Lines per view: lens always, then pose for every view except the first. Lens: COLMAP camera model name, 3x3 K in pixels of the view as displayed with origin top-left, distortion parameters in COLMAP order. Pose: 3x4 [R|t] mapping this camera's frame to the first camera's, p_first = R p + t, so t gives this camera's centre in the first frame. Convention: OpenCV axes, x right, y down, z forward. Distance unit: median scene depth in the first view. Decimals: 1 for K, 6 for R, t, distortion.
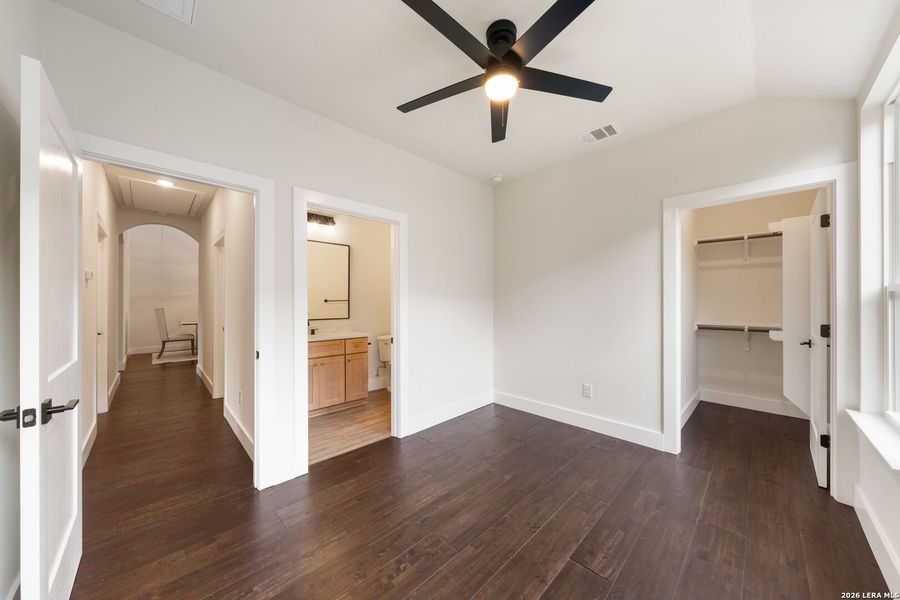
lens RADIAL K [[308.2, 0, 452.8], [0, 308.2, 302.6], [0, 0, 1]] dist [-0.001033, -0.000078]
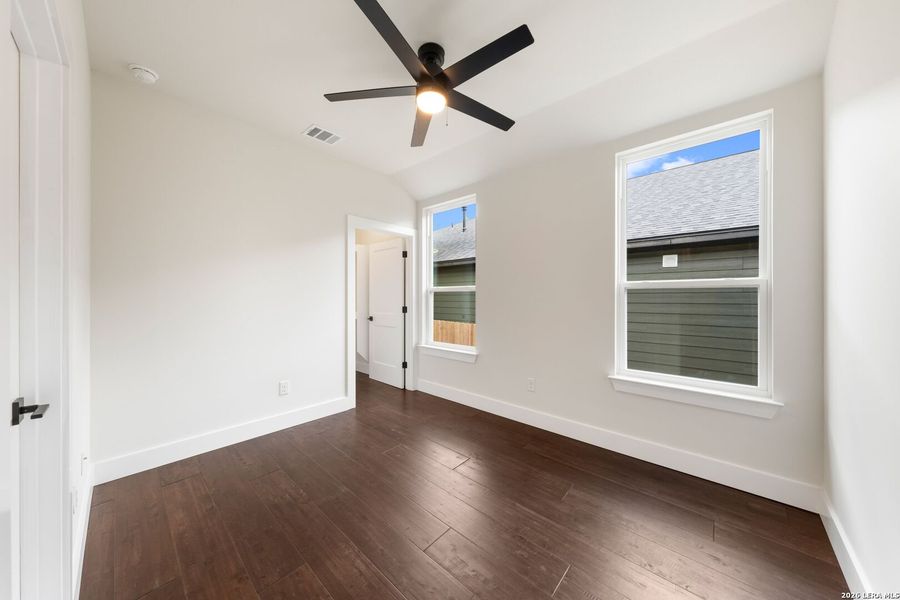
lens RADIAL K [[308.2, 0, 452.8], [0, 308.2, 302.6], [0, 0, 1]] dist [-0.001033, -0.000078]
pose [[-0.060377, -0.020472, 0.997966, -0.785133], [-0.000341, 0.999790, 0.020489, 0.005048], [-0.998176, 0.000897, -0.060371, 0.792682]]
